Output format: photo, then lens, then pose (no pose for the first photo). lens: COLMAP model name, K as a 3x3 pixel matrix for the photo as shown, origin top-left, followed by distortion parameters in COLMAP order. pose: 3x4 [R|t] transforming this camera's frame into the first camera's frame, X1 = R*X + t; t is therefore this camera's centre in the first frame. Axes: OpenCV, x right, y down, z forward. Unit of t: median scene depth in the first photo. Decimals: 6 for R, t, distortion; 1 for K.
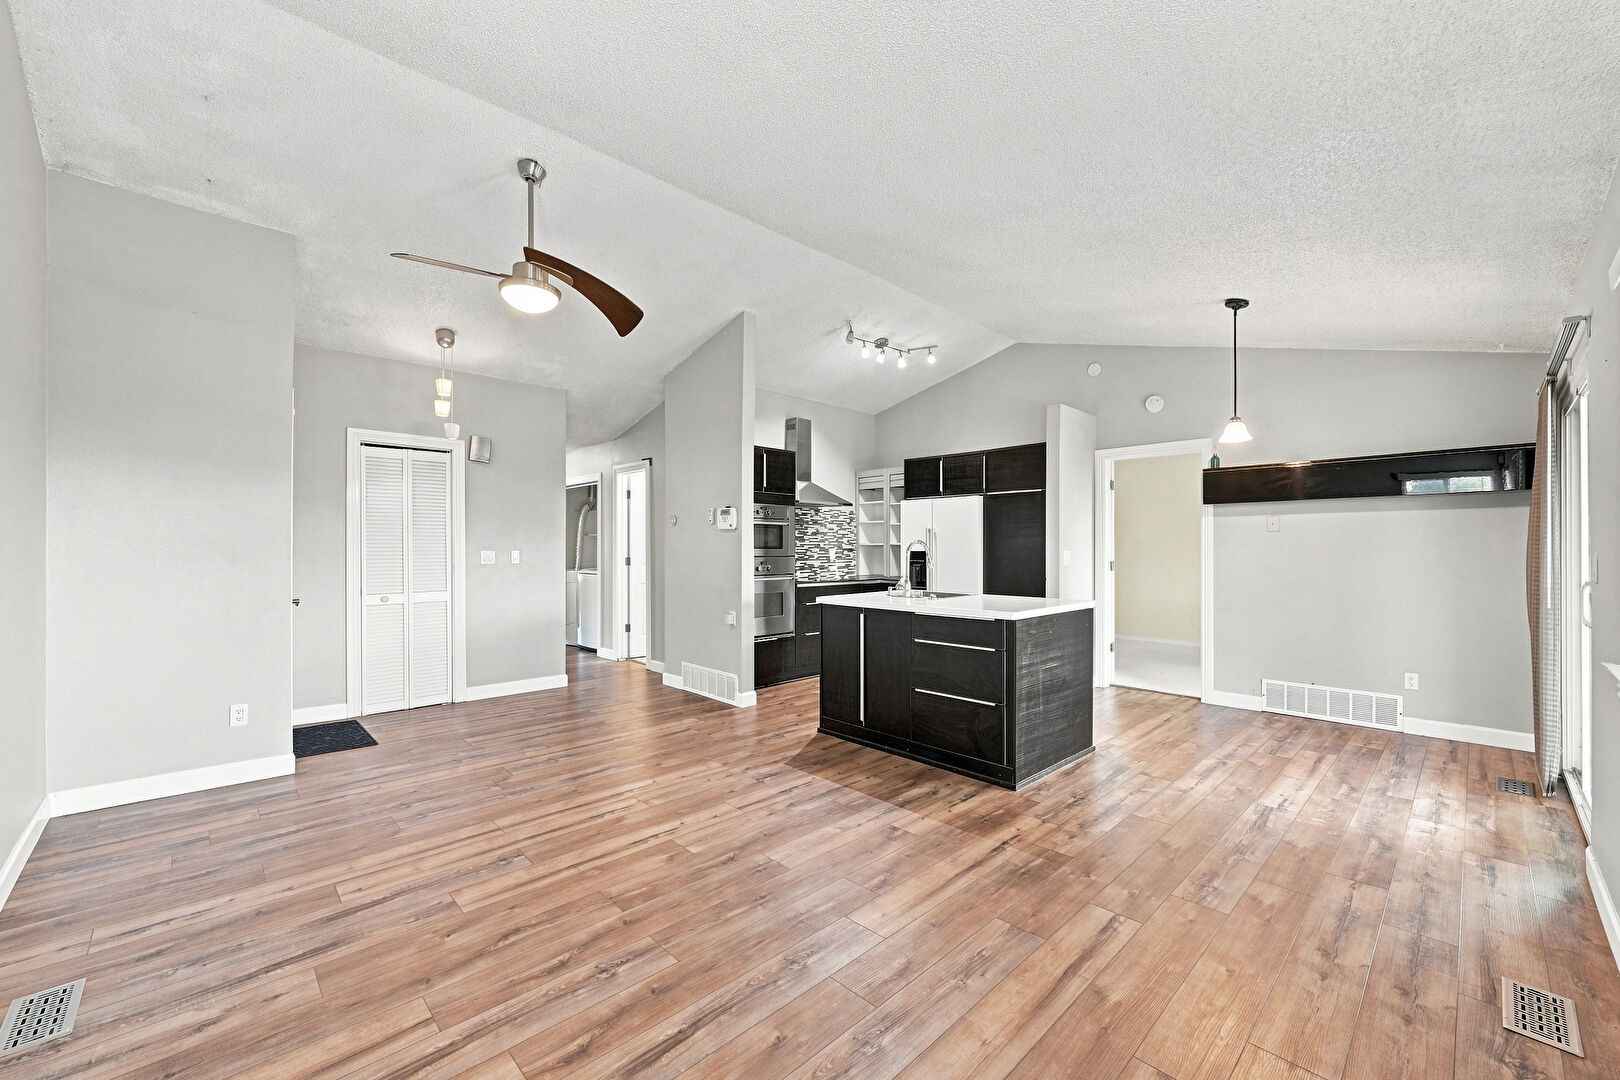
lens RADIAL K [[644.7, 0, 813.4], [0, 644.7, 548.0], [0, 0, 1]] dist [-0.001030, -0.000200]
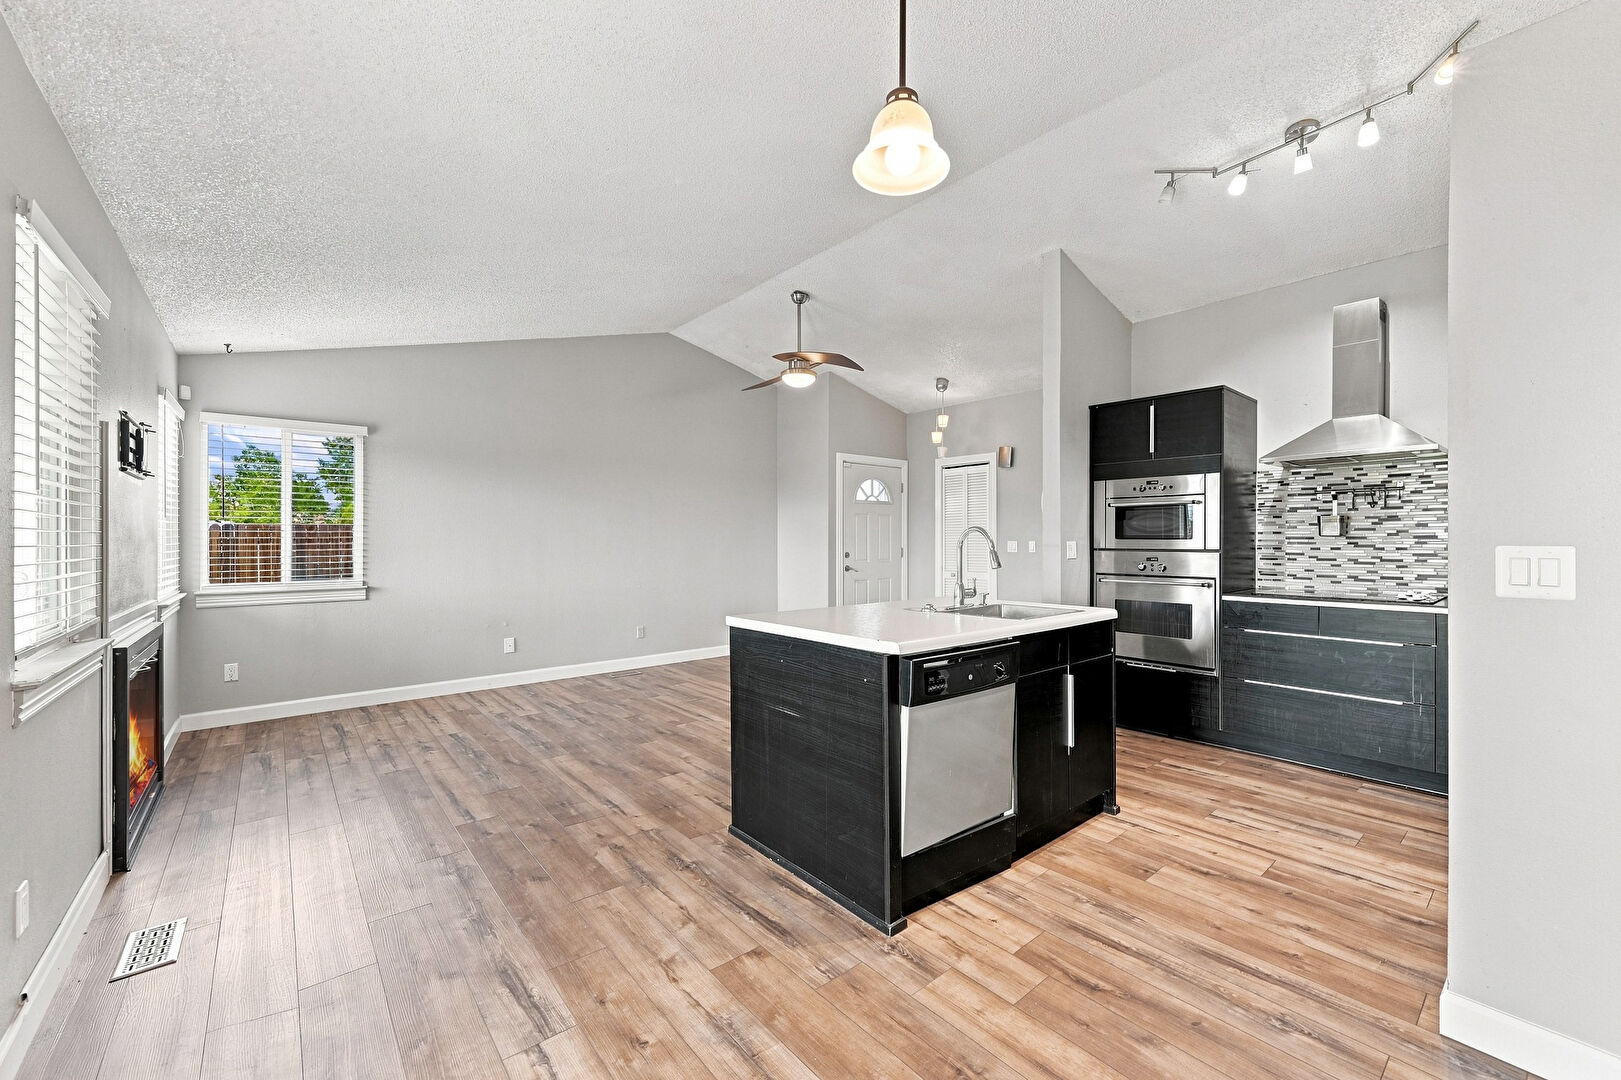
lens RADIAL K [[642.5, 0, 815.2], [0, 642.5, 534.8], [0, 0, 1]] dist [-0.001830, -0.000238]
pose [[-0.066166, -0.007370, -0.997781, 1.043593], [0.001044, 0.999972, -0.007455, 0.001544], [0.997808, -0.001535, -0.066157, 1.073540]]
